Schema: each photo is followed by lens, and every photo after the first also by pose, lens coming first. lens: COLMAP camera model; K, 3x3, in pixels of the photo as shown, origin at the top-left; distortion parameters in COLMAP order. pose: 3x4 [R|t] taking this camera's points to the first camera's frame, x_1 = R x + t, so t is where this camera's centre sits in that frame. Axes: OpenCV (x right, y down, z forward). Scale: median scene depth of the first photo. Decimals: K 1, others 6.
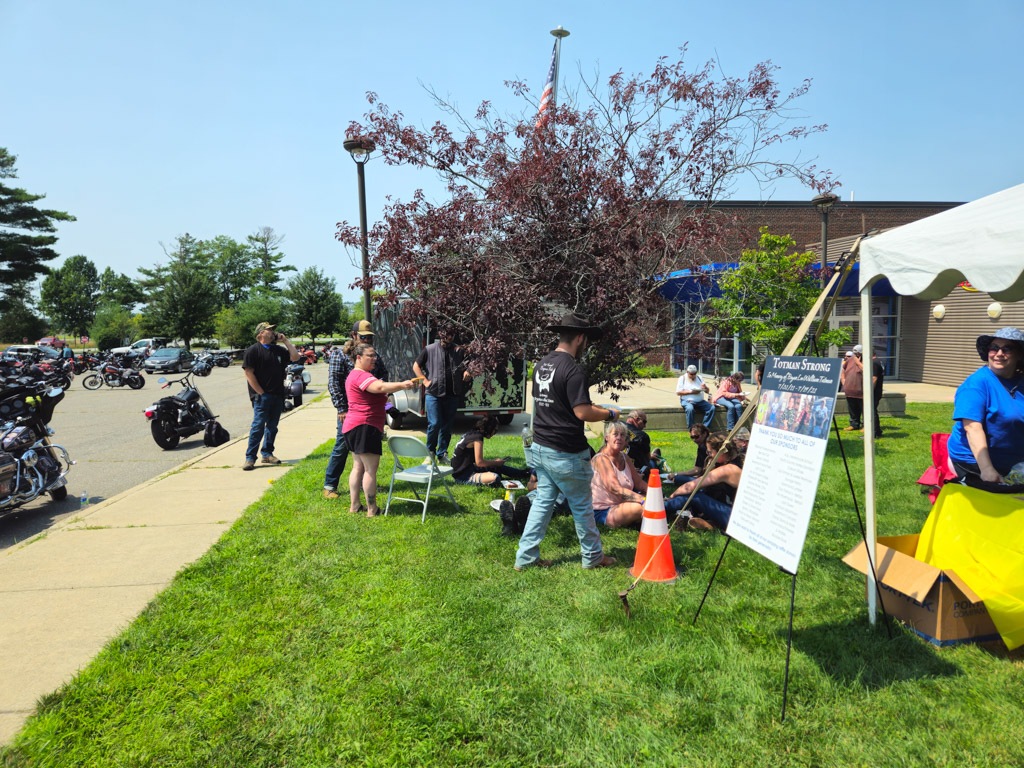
lens RADIAL K [[684.4, 0, 512.0], [0, 684.4, 384.0], [0, 0, 1]] dist [0.079966, -0.066484]
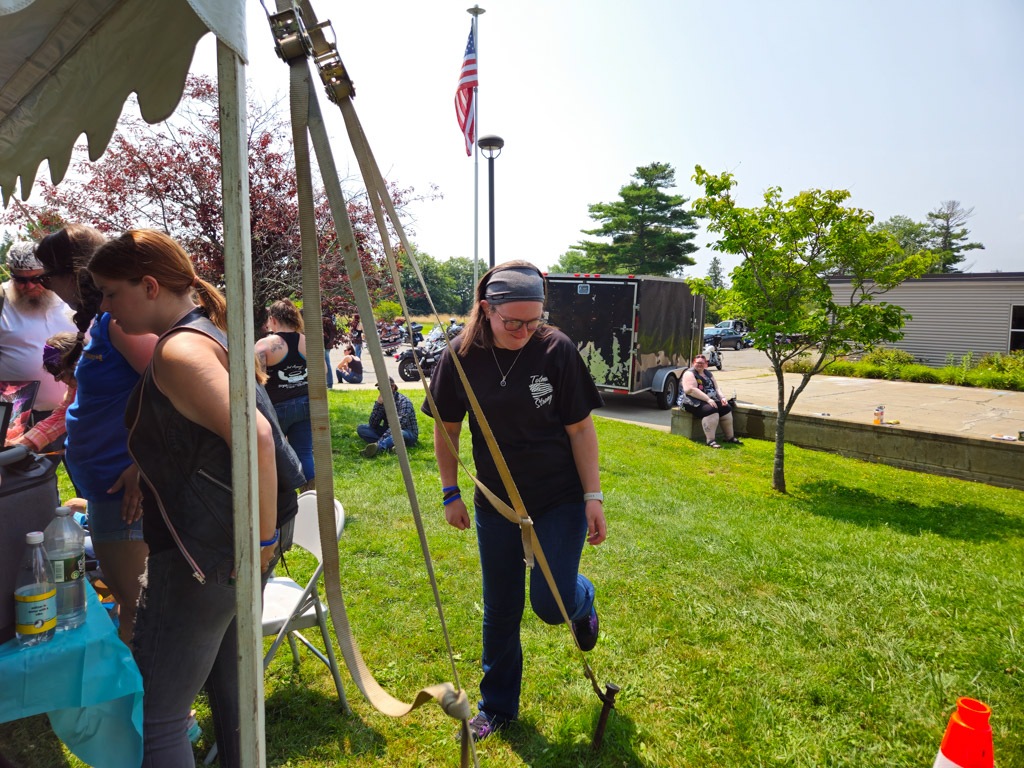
lens RADIAL K [[680.2, 0, 494.5], [0, 680.2, 378.0], [0, 0, 1]] dist [0.077137, -0.070961]
pose [[0.548600, 0.106423, -0.829284, 1.364741], [-0.097413, 0.993247, 0.063022, -0.042666], [0.830391, 0.046209, 0.555262, 0.658229]]
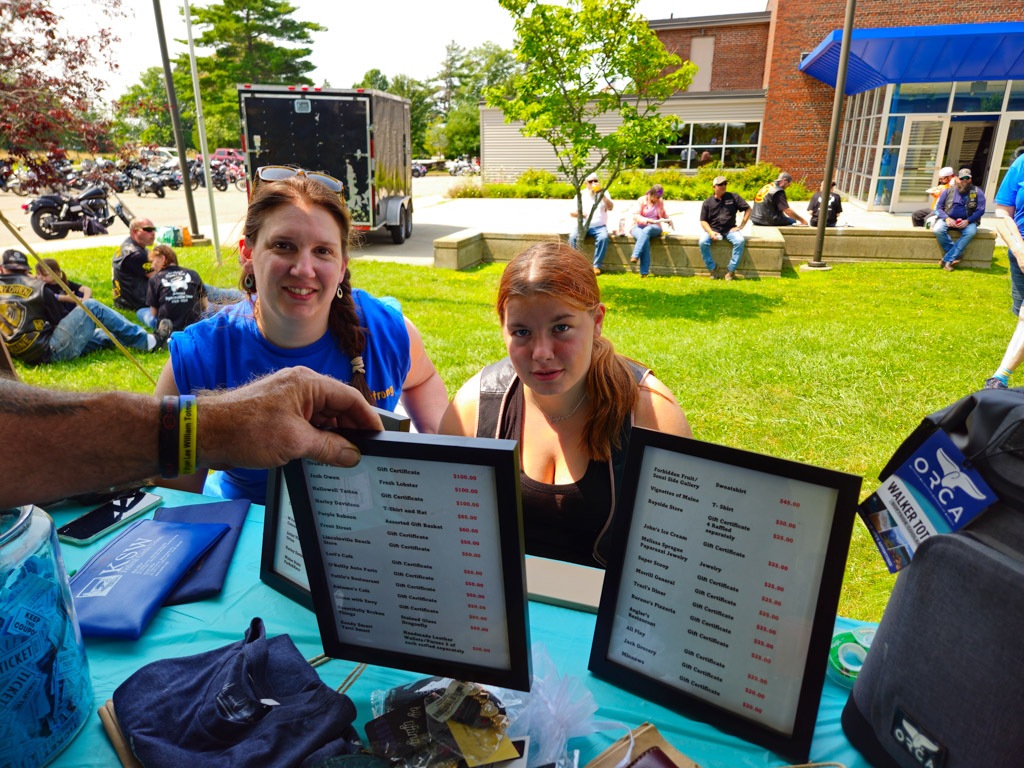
lens RADIAL K [[680.2, 0, 494.5], [0, 680.2, 378.0], [0, 0, 1]] dist [0.077137, -0.070961]
pose [[0.901418, 0.144767, -0.408030, 1.057892], [-0.039018, 0.965769, 0.256452, -0.010778], [0.431189, -0.215249, 0.876210, 0.553311]]
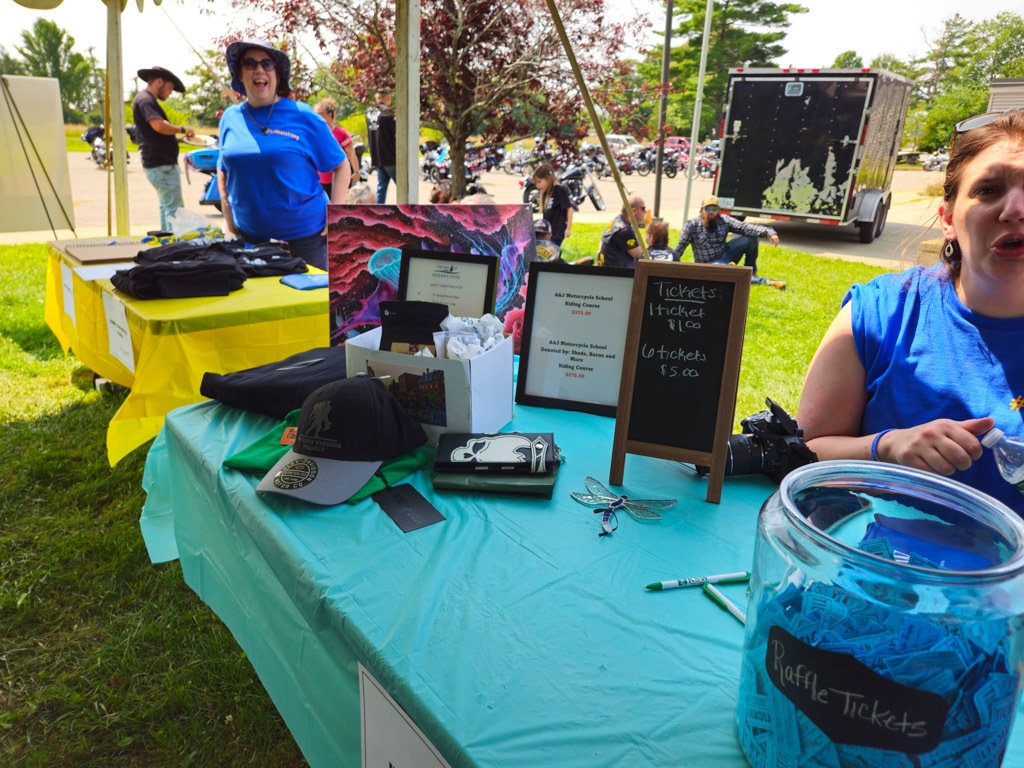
lens RADIAL K [[693.8, 0, 528.6], [0, 693.8, 379.4], [0, 0, 1]] dist [0.072070, -0.065889]
pose [[0.546226, 0.298640, -0.782593, 0.988523], [-0.090438, 0.949850, 0.299343, 0.001653], [0.832741, -0.092733, 0.545841, 0.519553]]
